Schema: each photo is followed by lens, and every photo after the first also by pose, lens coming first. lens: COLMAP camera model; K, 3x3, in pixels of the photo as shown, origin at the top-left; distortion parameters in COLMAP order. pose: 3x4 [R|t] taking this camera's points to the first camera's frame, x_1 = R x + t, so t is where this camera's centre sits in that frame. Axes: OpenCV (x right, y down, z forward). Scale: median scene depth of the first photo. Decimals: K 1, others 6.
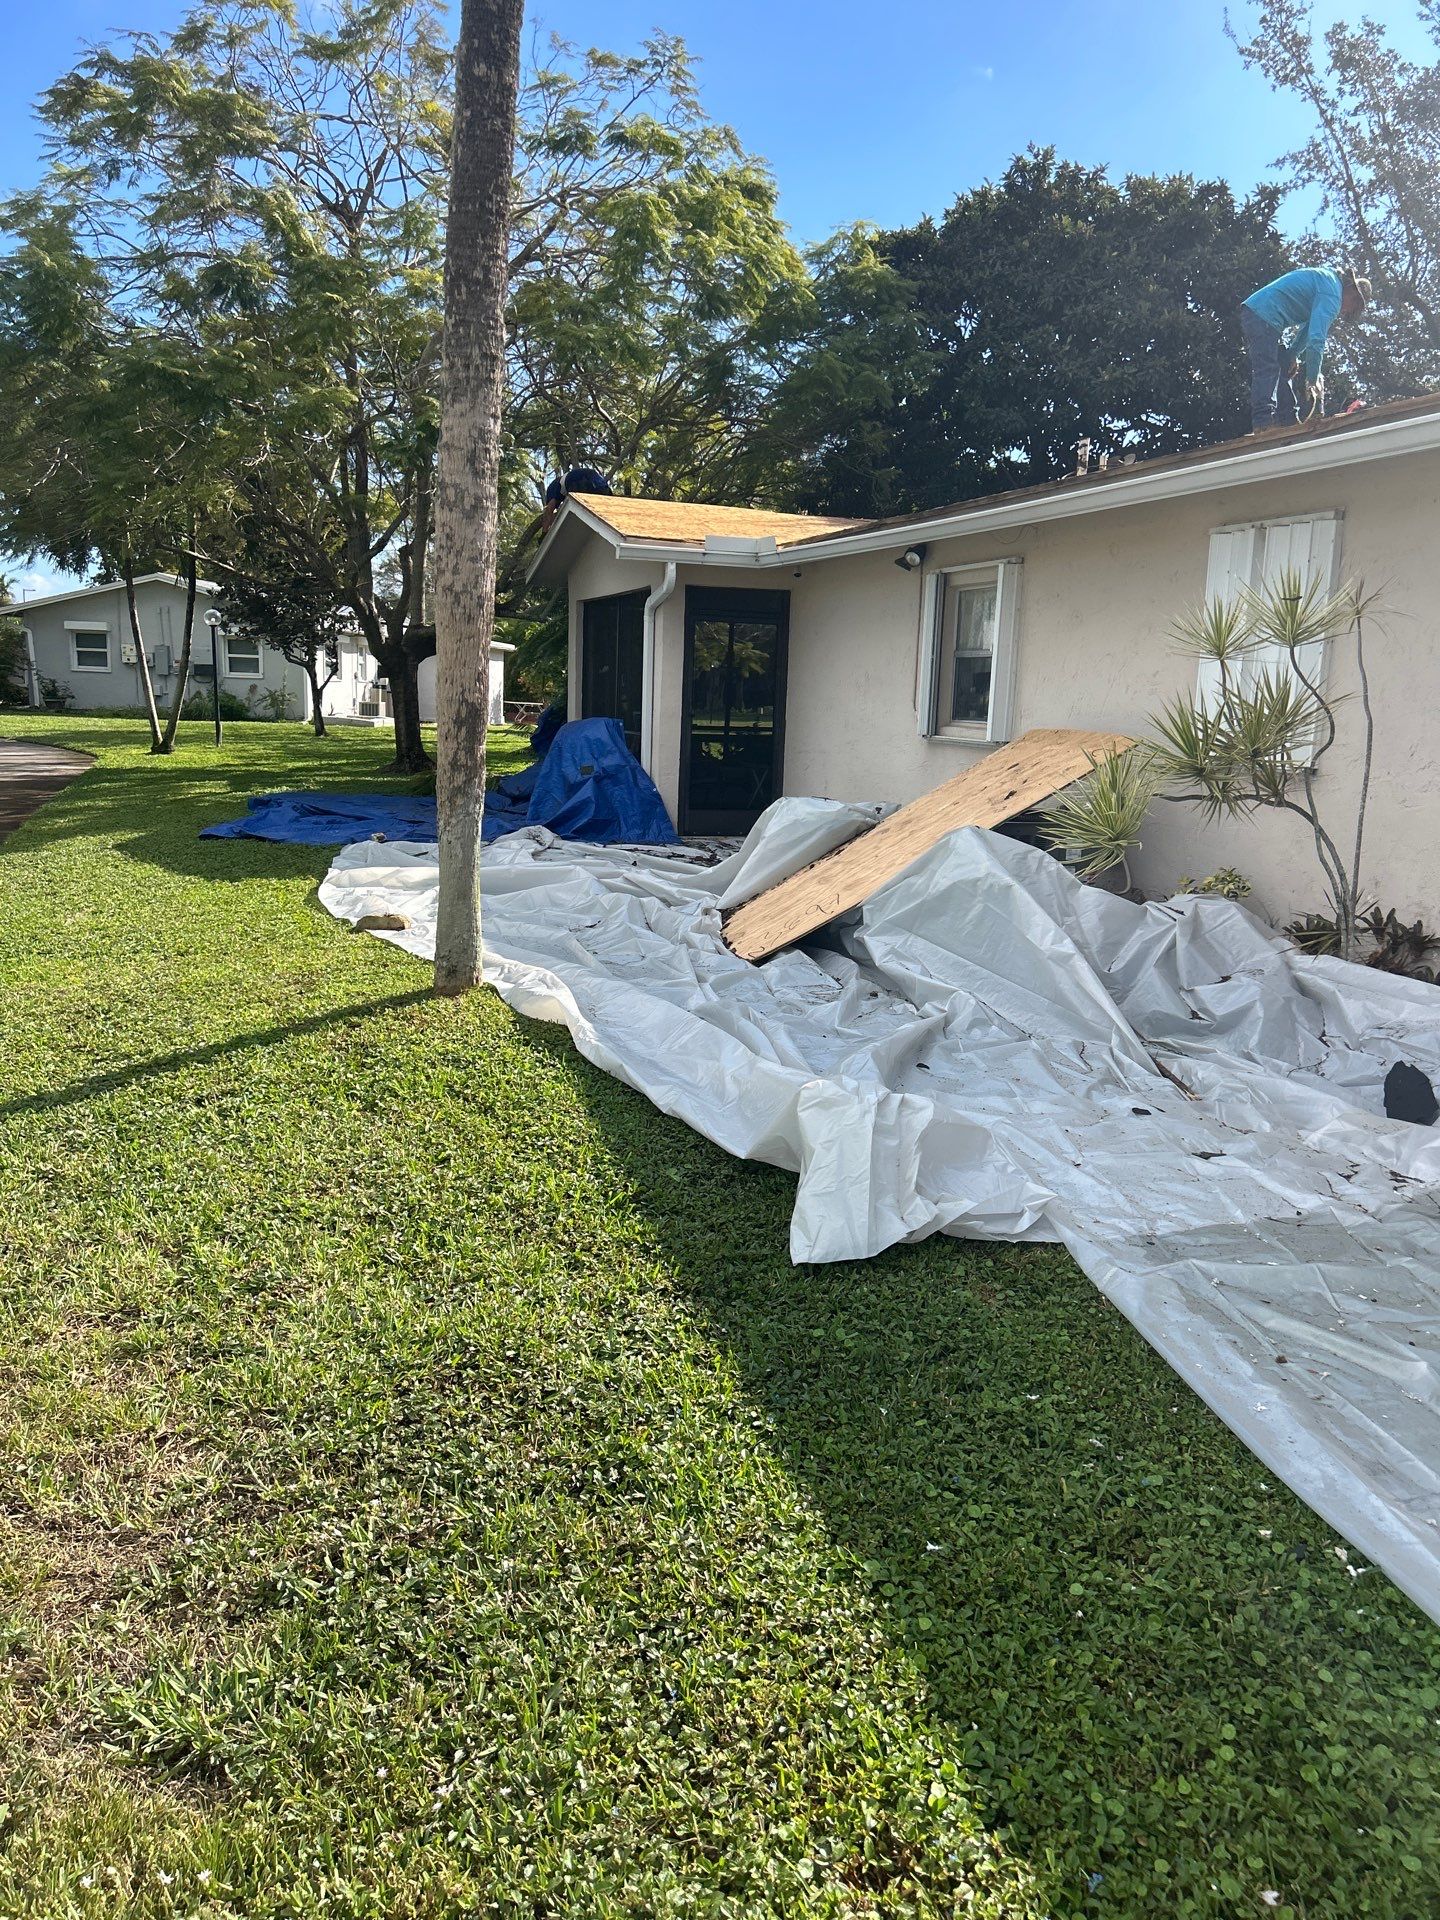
lens RADIAL K [[1396.1, 0, 720.0], [0, 1396.1, 960.0], [0, 0, 1]] dist [-0.002480, -0.004012]
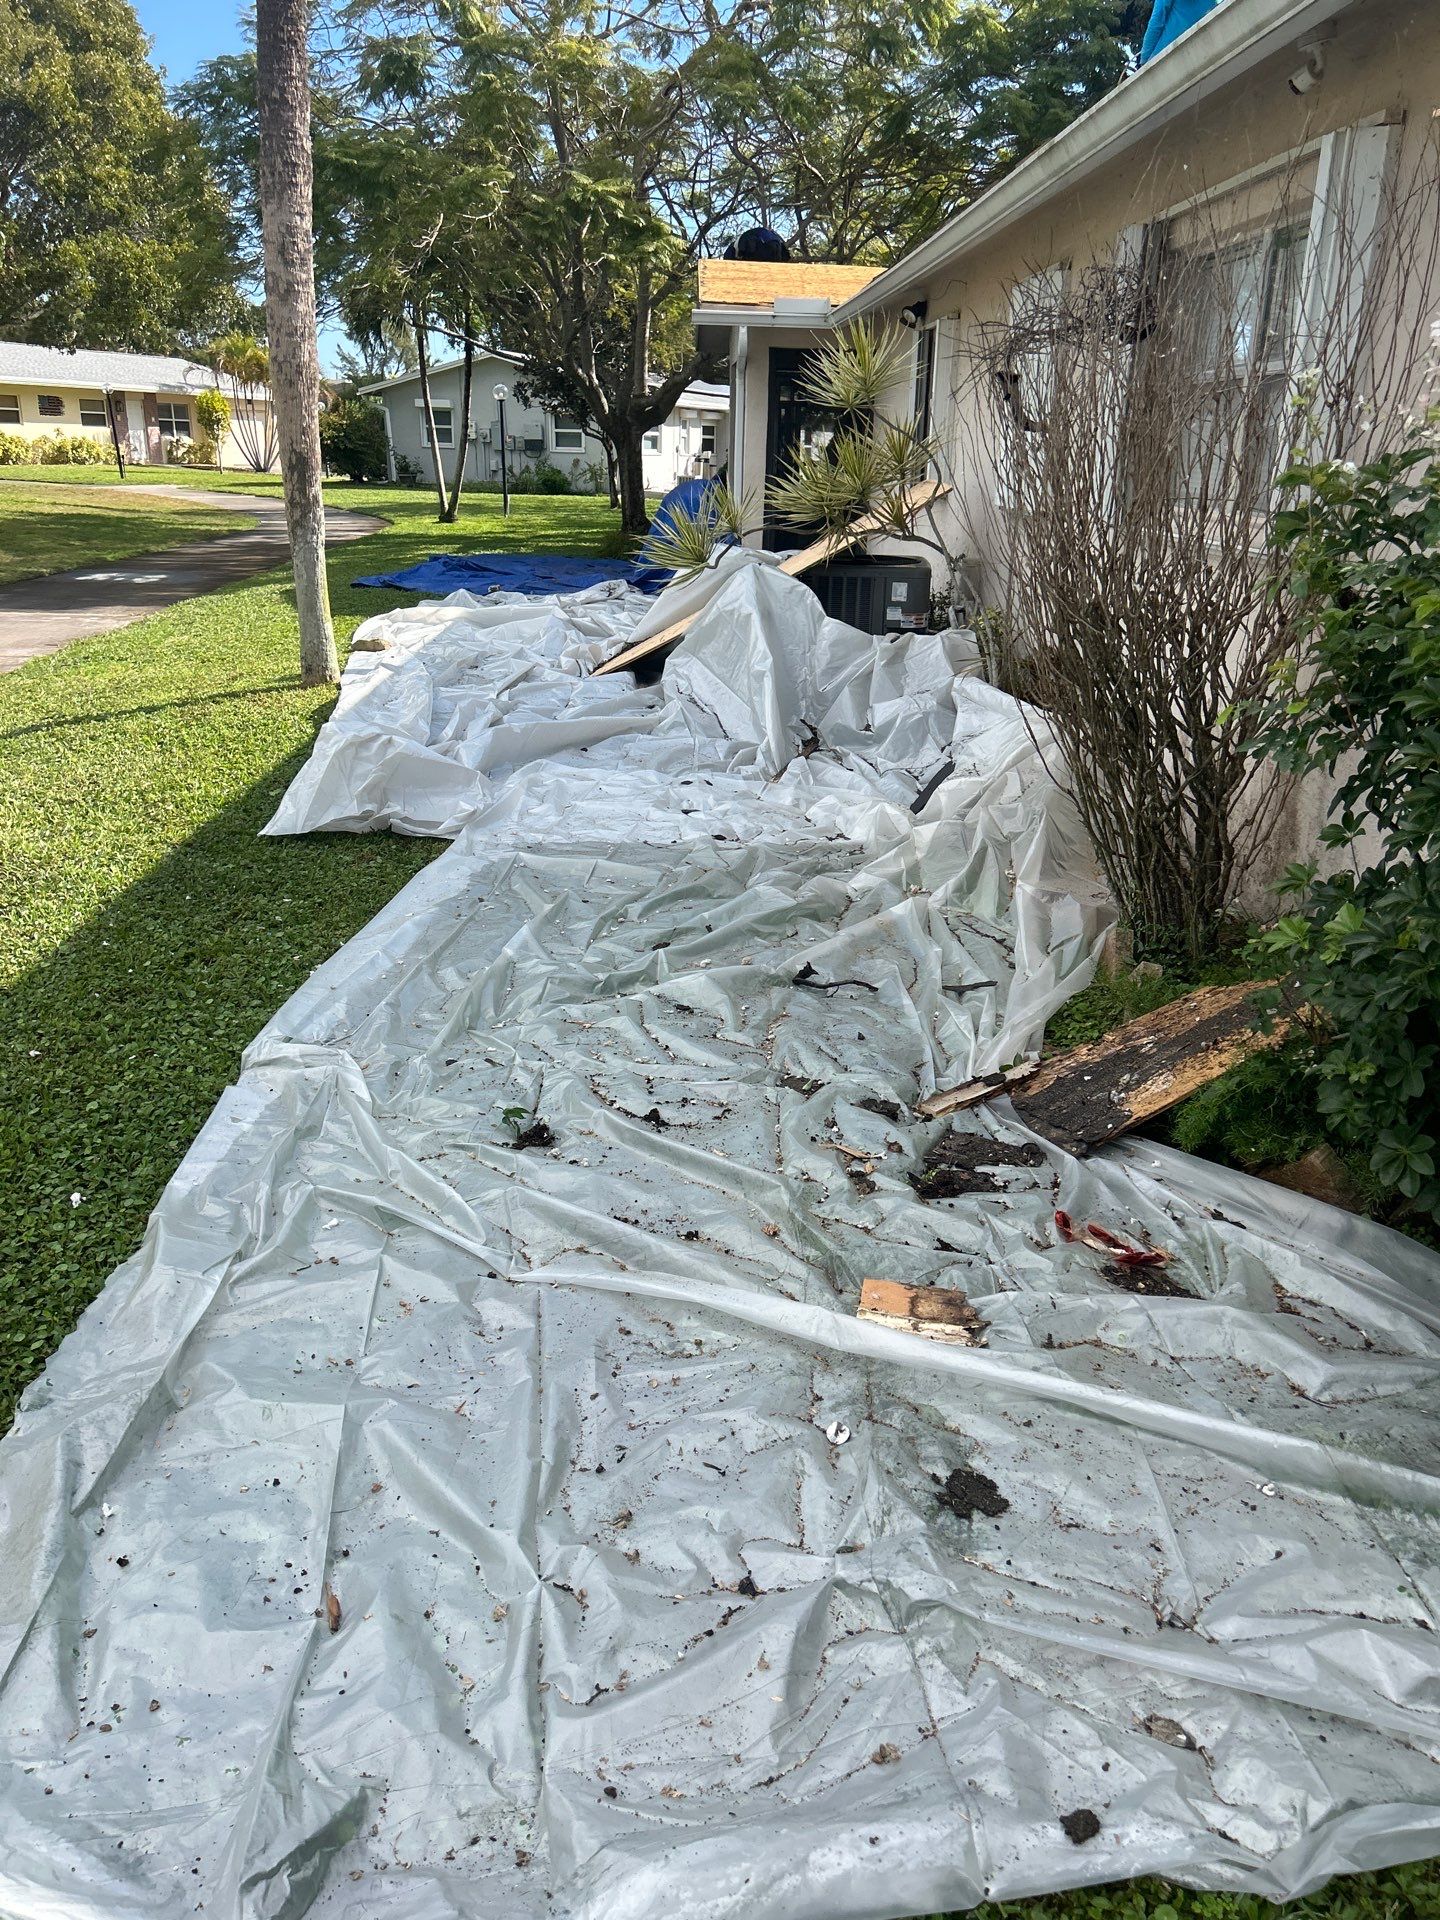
lens RADIAL K [[1405.7, 0, 720.0], [0, 1405.7, 960.0], [0, 0, 1]] dist [-0.000157, -0.001234]
pose [[0.959040, 0.086362, -0.269785, 0.160543], [-0.046086, 0.987273, 0.152213, 0.016994], [0.279497, -0.133545, 0.950814, -0.050026]]
